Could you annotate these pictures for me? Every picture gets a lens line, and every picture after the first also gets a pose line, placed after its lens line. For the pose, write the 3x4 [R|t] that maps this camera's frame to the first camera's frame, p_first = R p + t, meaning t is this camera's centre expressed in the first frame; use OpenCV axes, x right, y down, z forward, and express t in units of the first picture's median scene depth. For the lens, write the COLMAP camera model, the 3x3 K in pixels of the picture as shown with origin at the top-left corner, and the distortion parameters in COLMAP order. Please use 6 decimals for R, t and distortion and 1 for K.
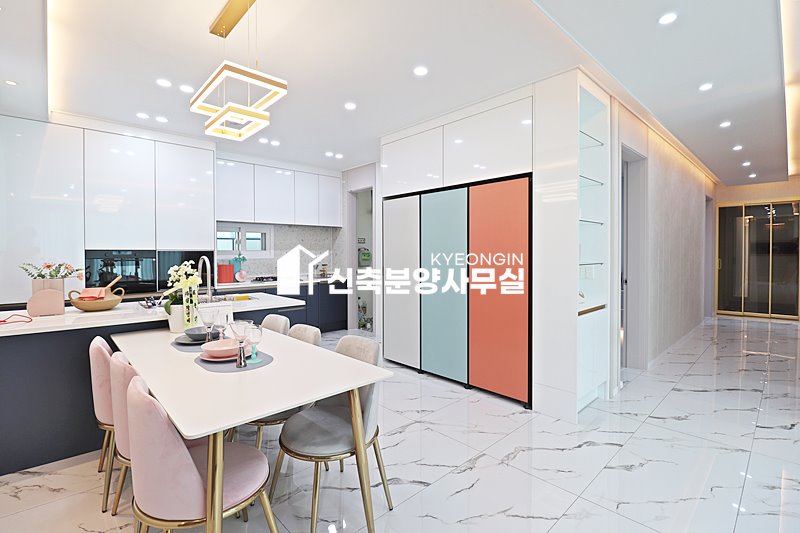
lens RADIAL K [[370.3, 0, 399.5], [0, 370.3, 257.9], [0, 0, 1]] dist [0.000323, -0.012672]
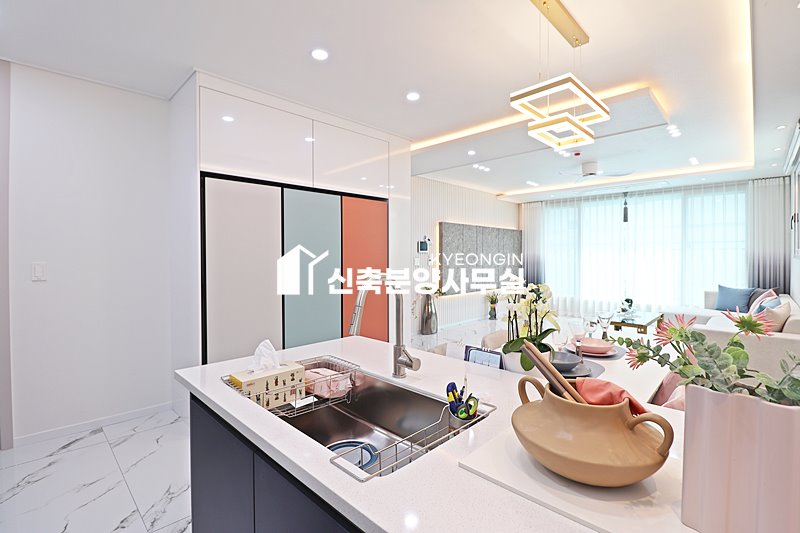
lens RADIAL K [[370.3, 0, 399.5], [0, 370.3, 257.9], [0, 0, 1]] dist [0.000323, -0.012672]
pose [[-0.041931, -0.003220, 0.999115, -0.802951], [0.017280, 0.999843, 0.003948, -0.017618], [-0.998971, 0.017430, -0.041869, 0.830146]]
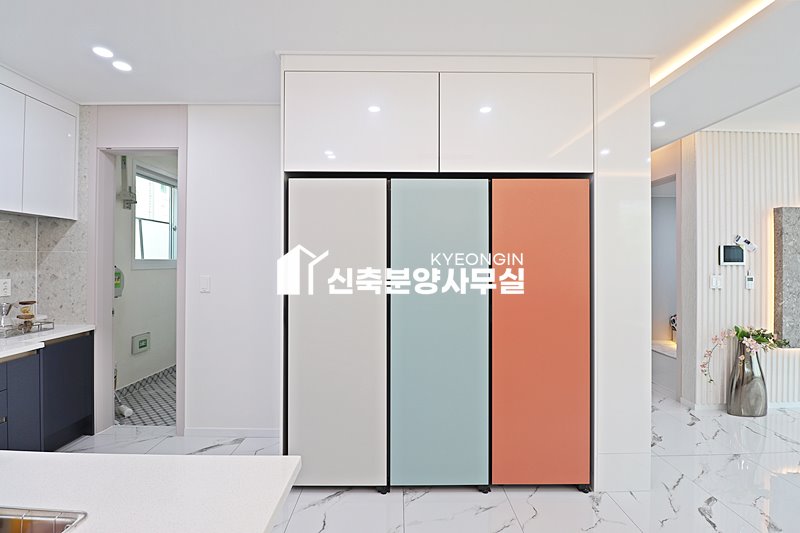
lens RADIAL K [[379.1, 0, 400.4], [0, 379.1, 259.2], [0, 0, 1]] dist [-0.021656, -0.000742]
pose [[0.677280, 0.009260, 0.735667, -0.380563], [0.006266, 0.999812, -0.018353, -0.037050], [-0.735699, 0.017039, 0.677095, 0.628544]]
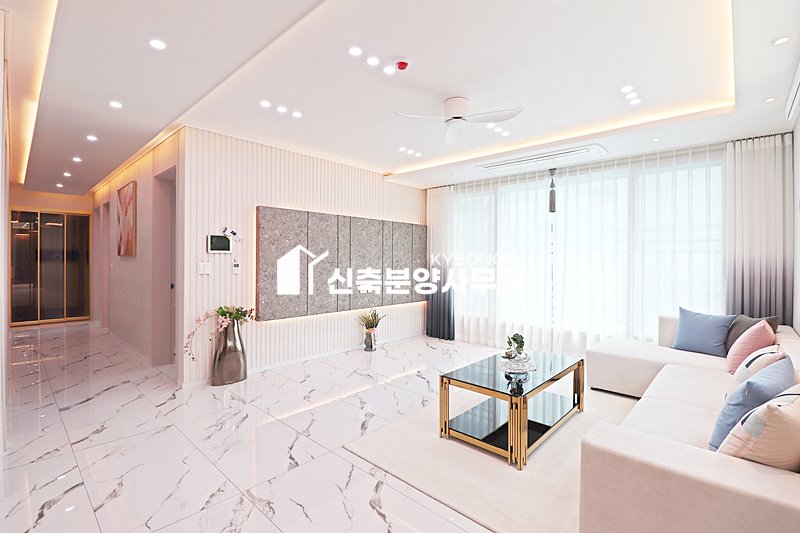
lens RADIAL K [[370.3, 0, 399.5], [0, 370.3, 257.9], [0, 0, 1]] dist [0.000323, -0.012672]
pose [[-0.068649, 0.006318, 0.997621, -0.209633], [0.009914, 0.999935, -0.005650, -0.008670], [-0.997592, 0.009502, -0.068707, 0.202832]]
